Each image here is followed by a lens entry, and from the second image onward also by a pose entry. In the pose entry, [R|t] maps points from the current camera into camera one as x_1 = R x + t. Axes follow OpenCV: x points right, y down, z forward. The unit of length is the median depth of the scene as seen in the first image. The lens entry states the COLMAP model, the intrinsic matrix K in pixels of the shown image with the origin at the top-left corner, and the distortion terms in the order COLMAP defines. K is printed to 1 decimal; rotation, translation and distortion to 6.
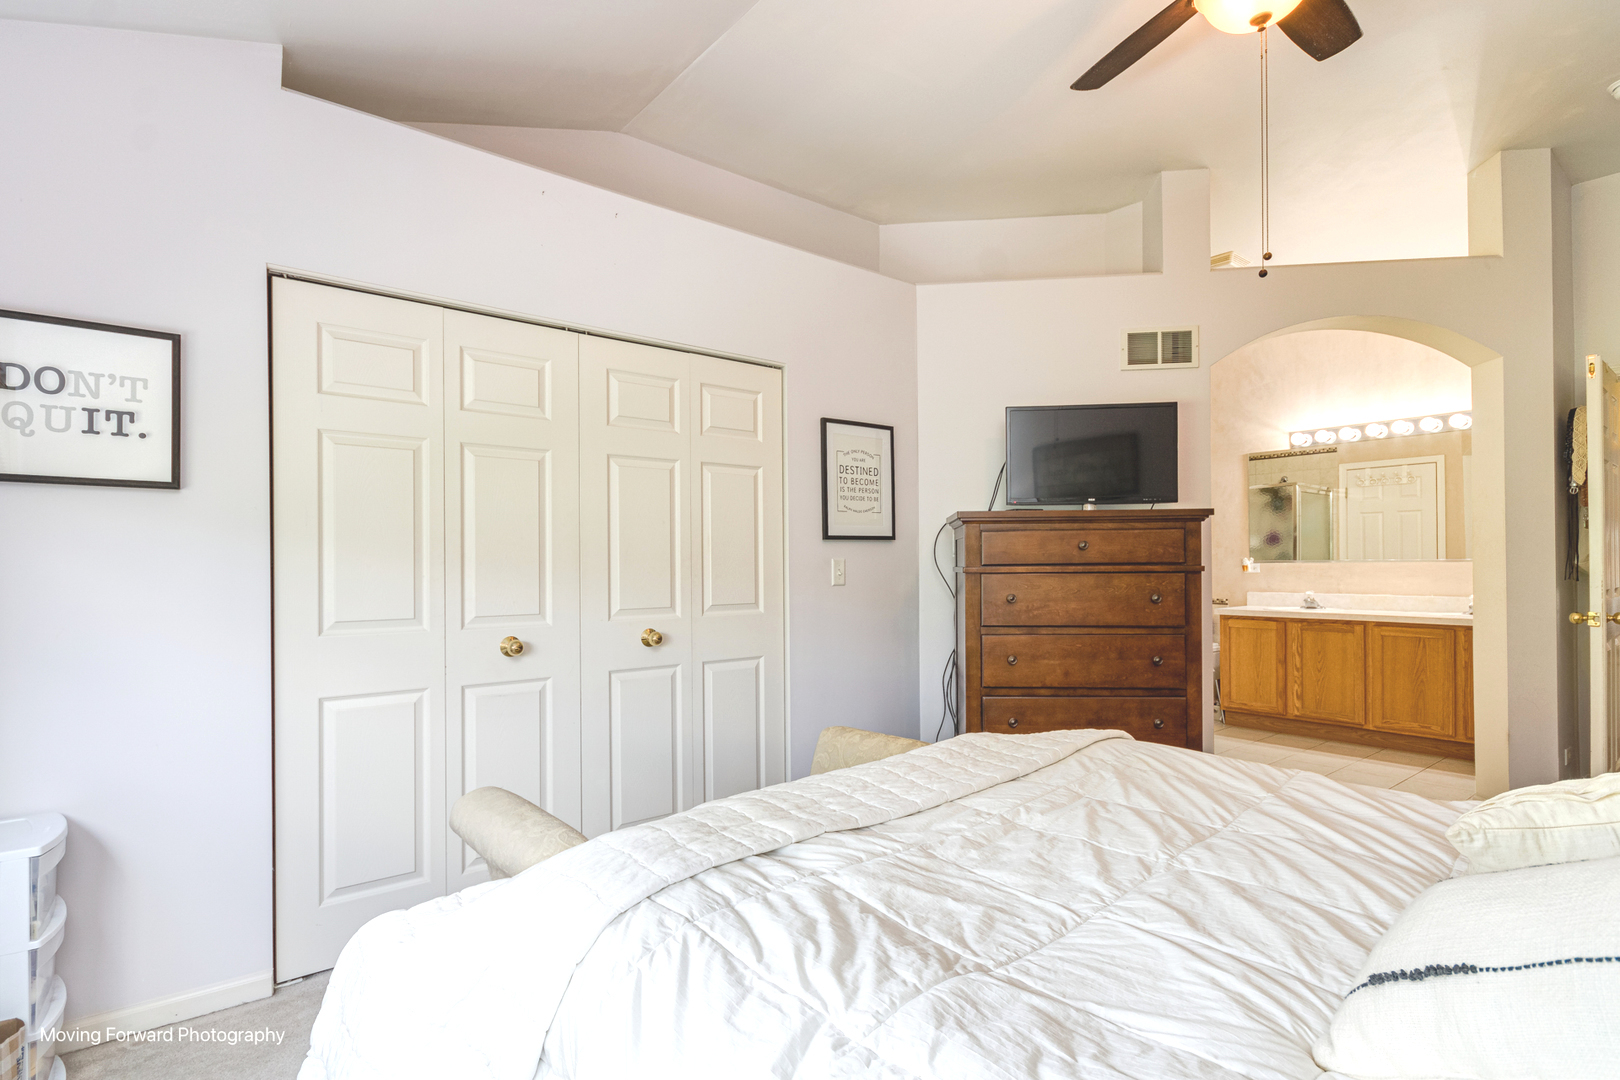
lens RADIAL K [[786.2, 0, 808.7], [0, 786.2, 554.6], [0, 0, 1]] dist [0.000278, -0.000445]
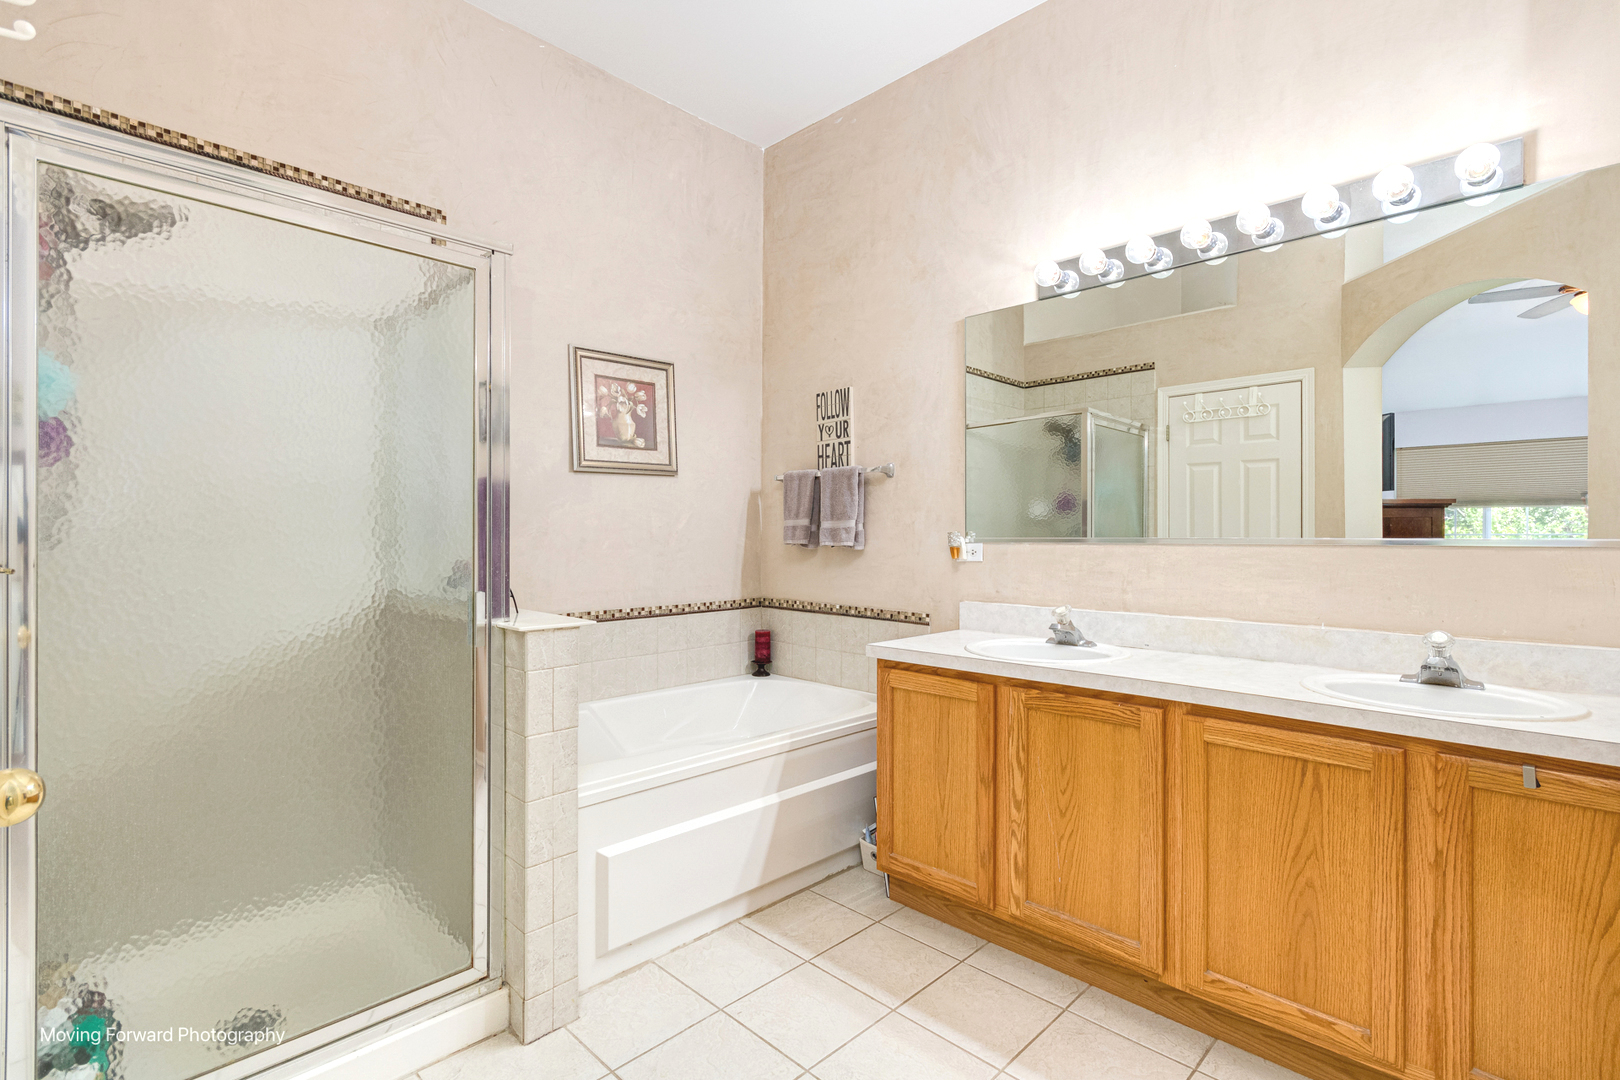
lens RADIAL K [[757.7, 0, 812.5], [0, 757.7, 529.1], [0, 0, 1]] dist [0.002451, 0.000185]
pose [[0.991098, 0.008481, 0.132865, 0.456620], [-0.008588, 0.999963, 0.000229, 0.003858], [-0.132858, -0.001368, 0.991134, 0.616238]]
